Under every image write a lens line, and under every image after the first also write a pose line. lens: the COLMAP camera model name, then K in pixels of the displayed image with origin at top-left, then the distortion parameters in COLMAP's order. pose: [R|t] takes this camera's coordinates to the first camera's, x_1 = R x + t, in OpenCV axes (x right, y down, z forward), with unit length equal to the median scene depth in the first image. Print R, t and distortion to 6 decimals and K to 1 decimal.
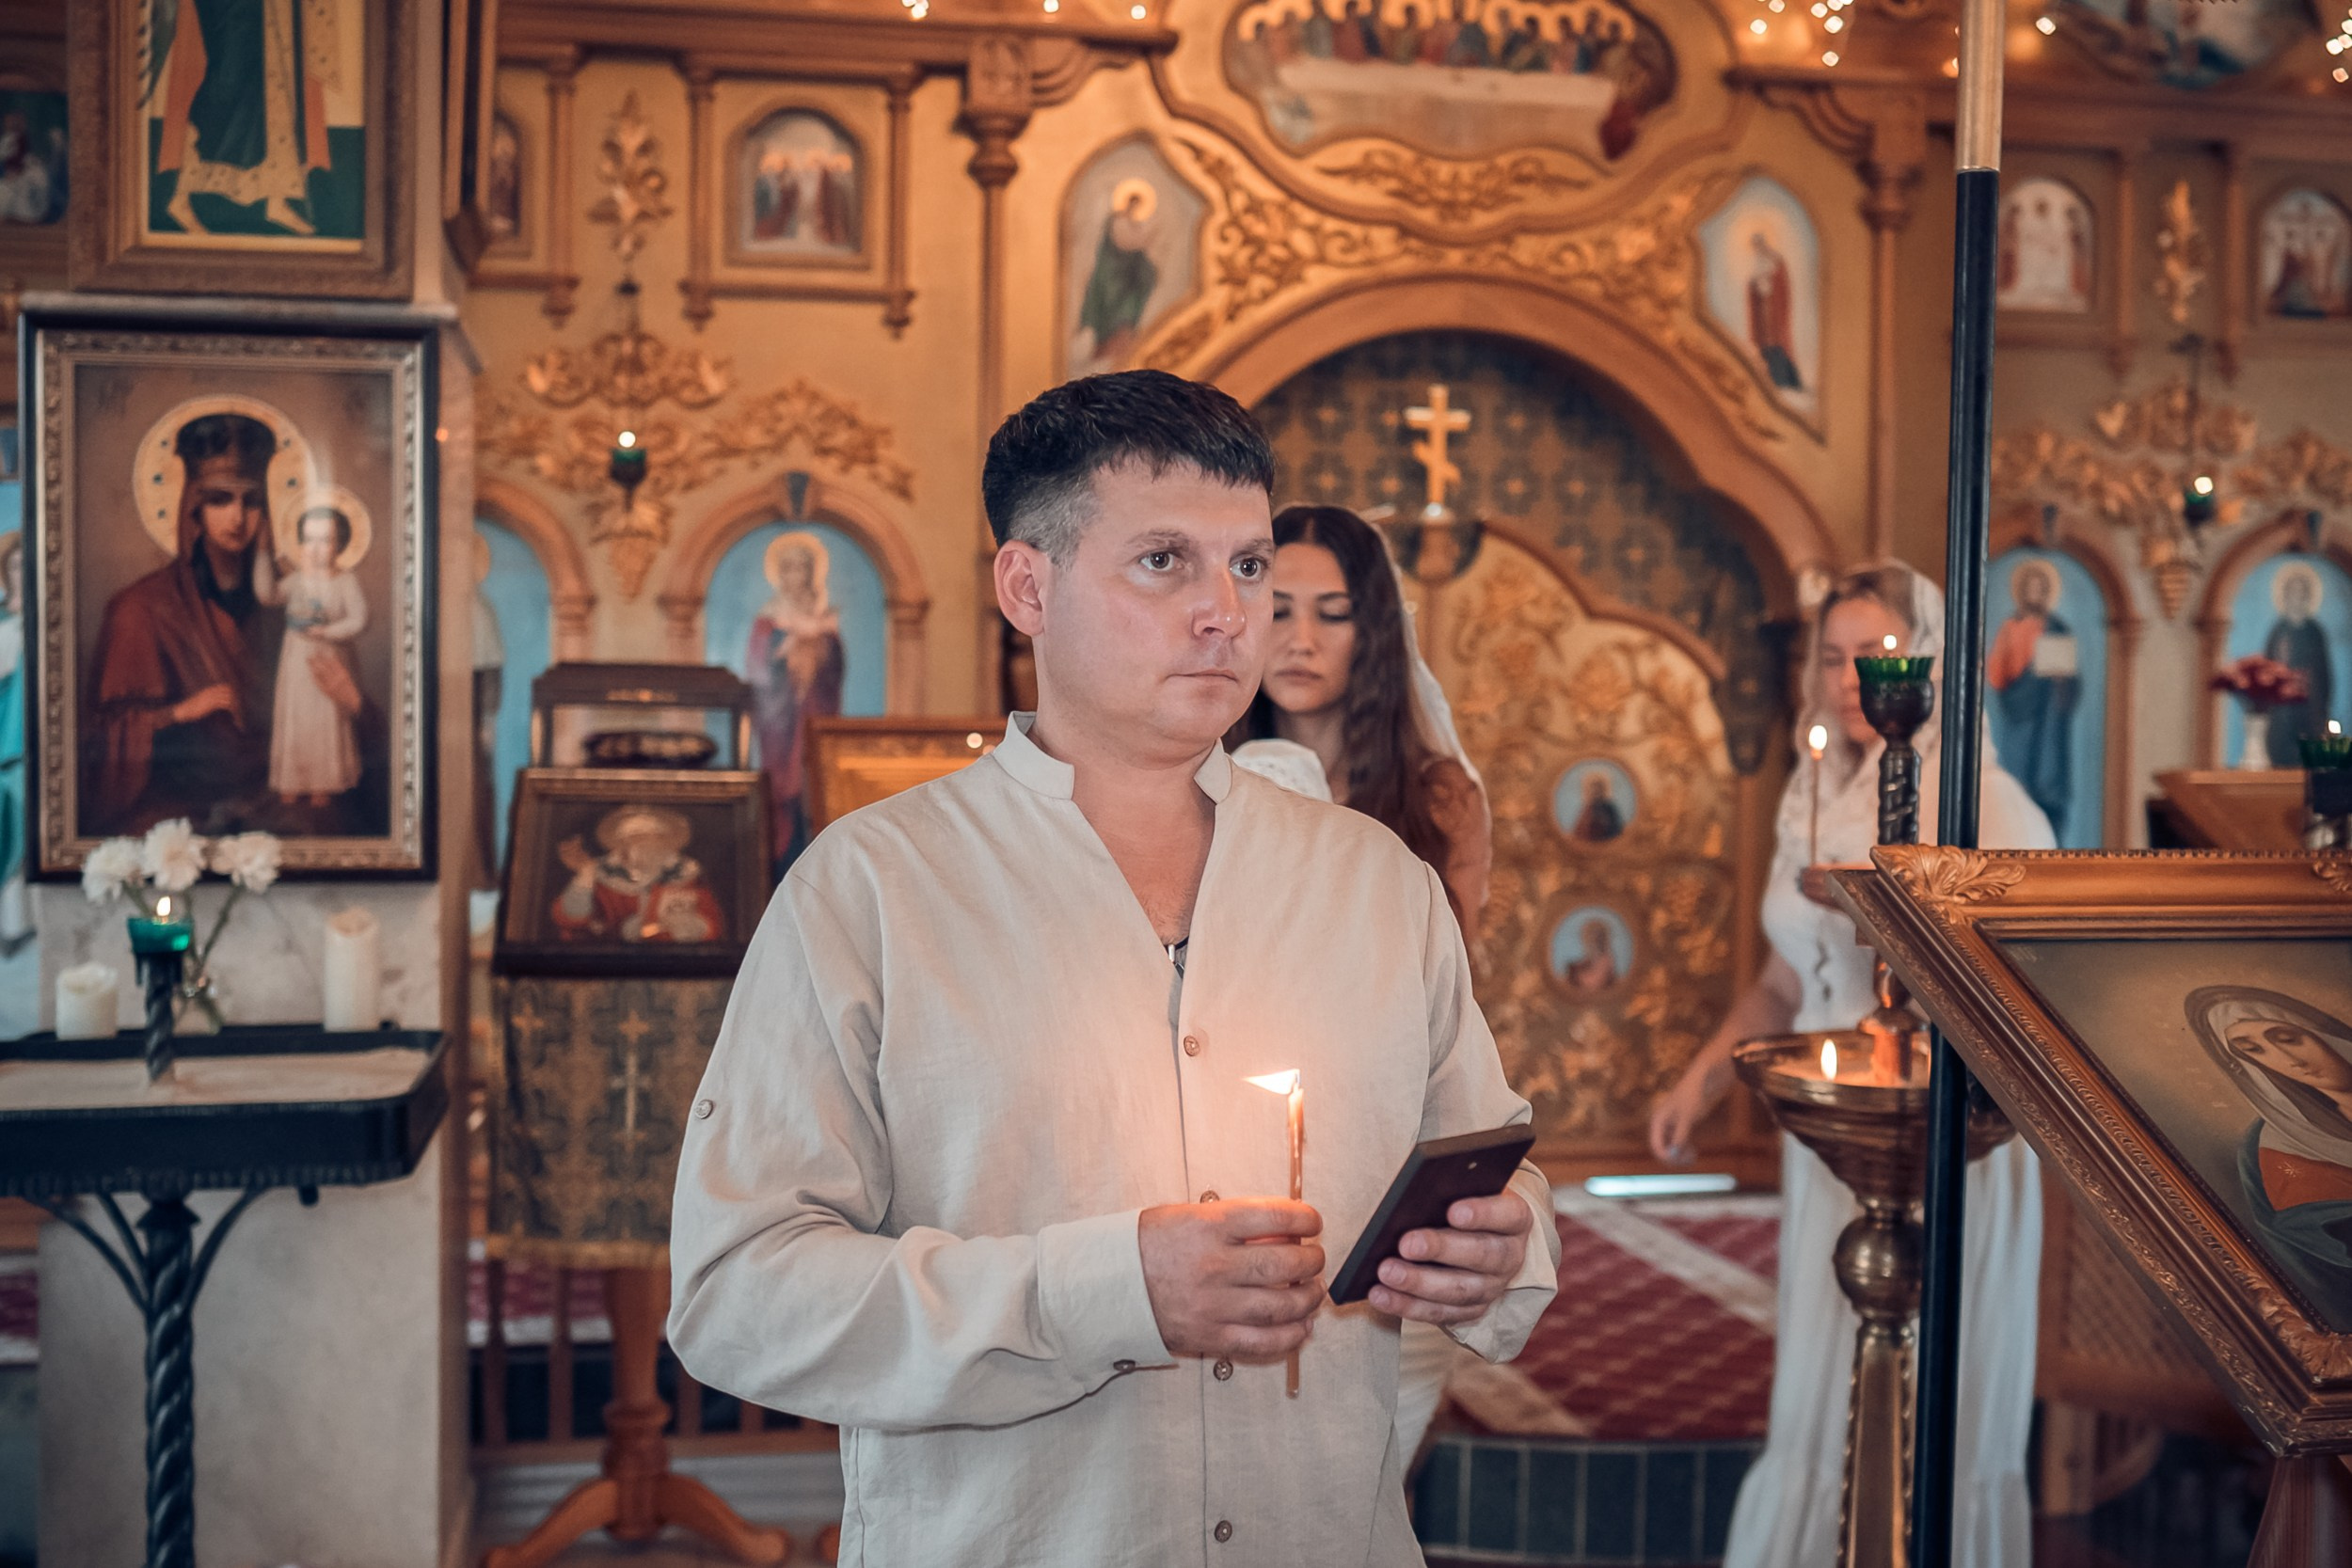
lens RADIAL K [[2451.6, 0, 1182.7], [0, 2451.6, 774.0], [0, 0, 1]] dist [-0.018377, 0.000000]
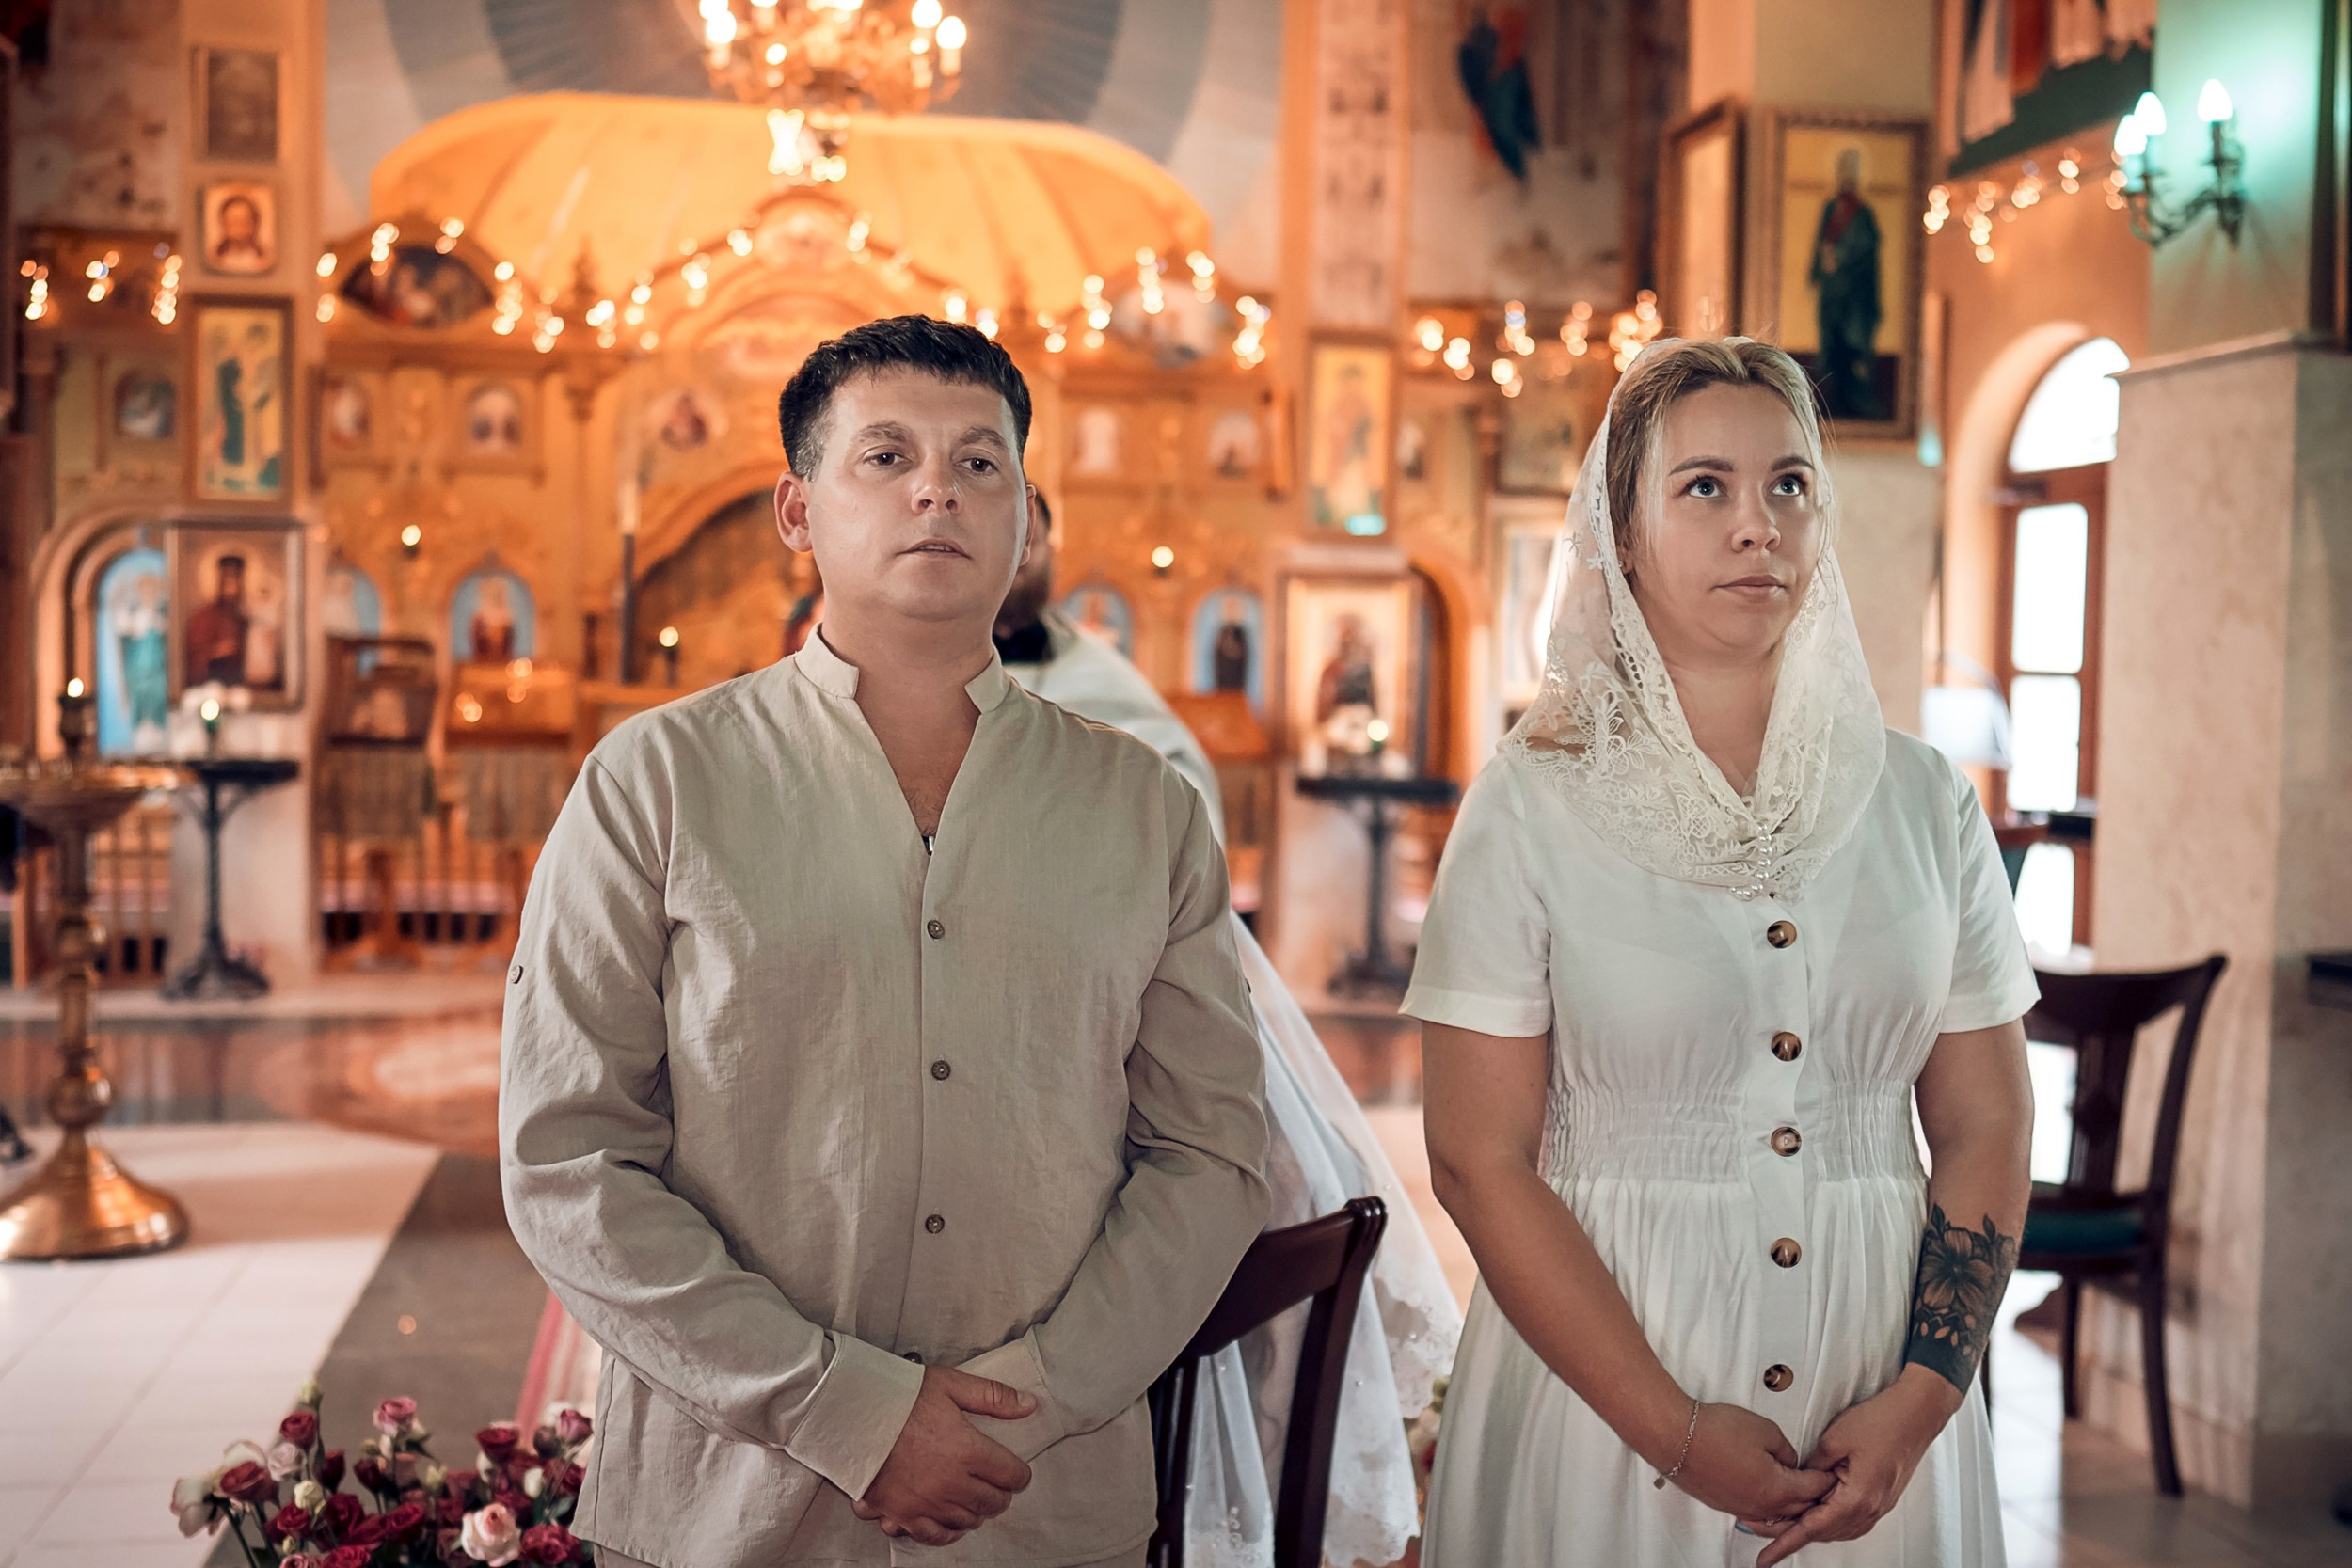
lens RADIAL K [[2451.6, 0, 1171.1], [0, 2451.6, 786.7], [0, 0, 1]] dist [-0.018377, 0.000000]
pose [[0.999952, 0.009321, -0.002922, 0.738864], [-0.009295, 0.999918, 0.008772, 0.099972], [0.003003, -0.008745, 0.999957, -1.911227]]
